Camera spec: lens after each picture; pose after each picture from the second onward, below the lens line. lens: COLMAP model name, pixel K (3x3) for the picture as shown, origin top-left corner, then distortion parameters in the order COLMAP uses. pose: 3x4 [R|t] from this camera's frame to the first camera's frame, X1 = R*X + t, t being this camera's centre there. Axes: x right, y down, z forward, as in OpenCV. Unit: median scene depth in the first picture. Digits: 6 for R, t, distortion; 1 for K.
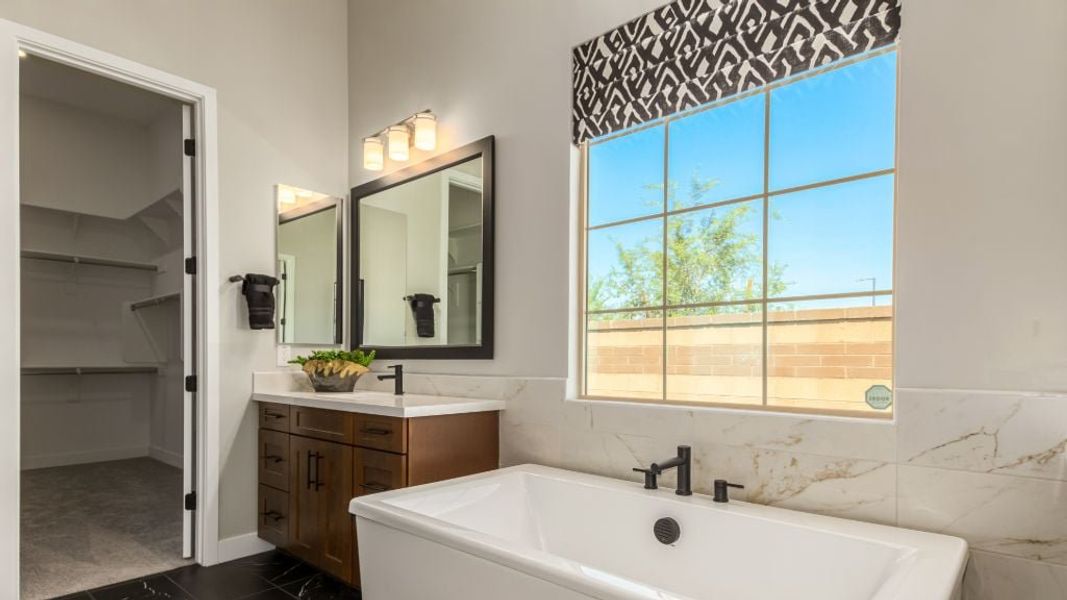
lens RADIAL K [[567.7, 0, 532.4], [0, 567.7, 361.8], [0, 0, 1]] dist [0.024207, -0.000647]
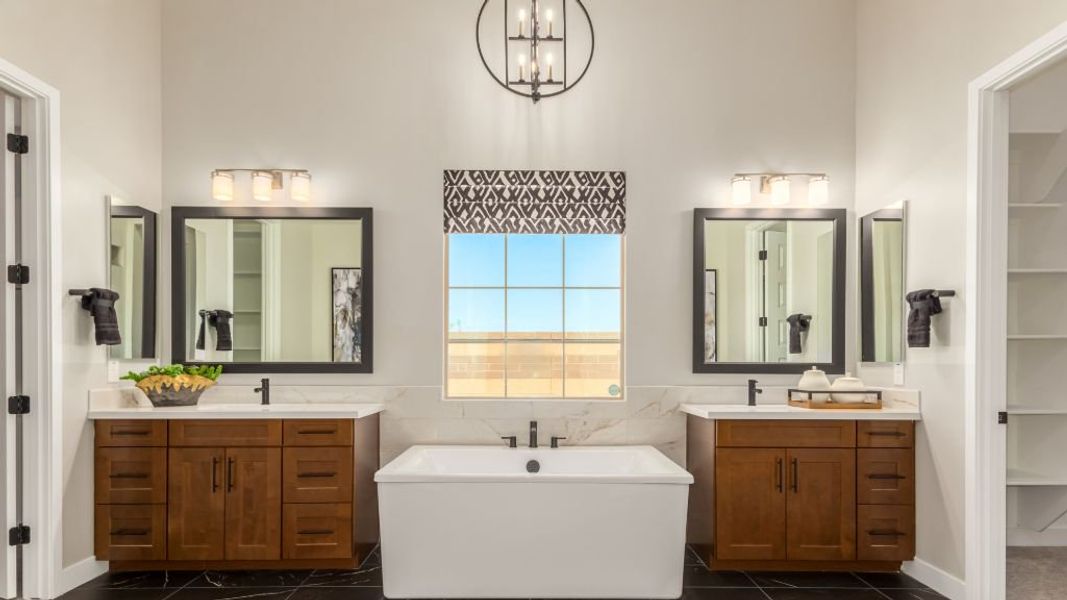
lens RADIAL K [[577.8, 0, 536.1], [0, 577.8, 362.4], [0, 0, 1]] dist [0.030180, -0.000415]
pose [[0.736735, -0.003297, 0.676173, -0.812879], [0.003108, 0.999994, 0.001489, -0.035913], [-0.676174, 0.001004, 0.736741, -0.312827]]
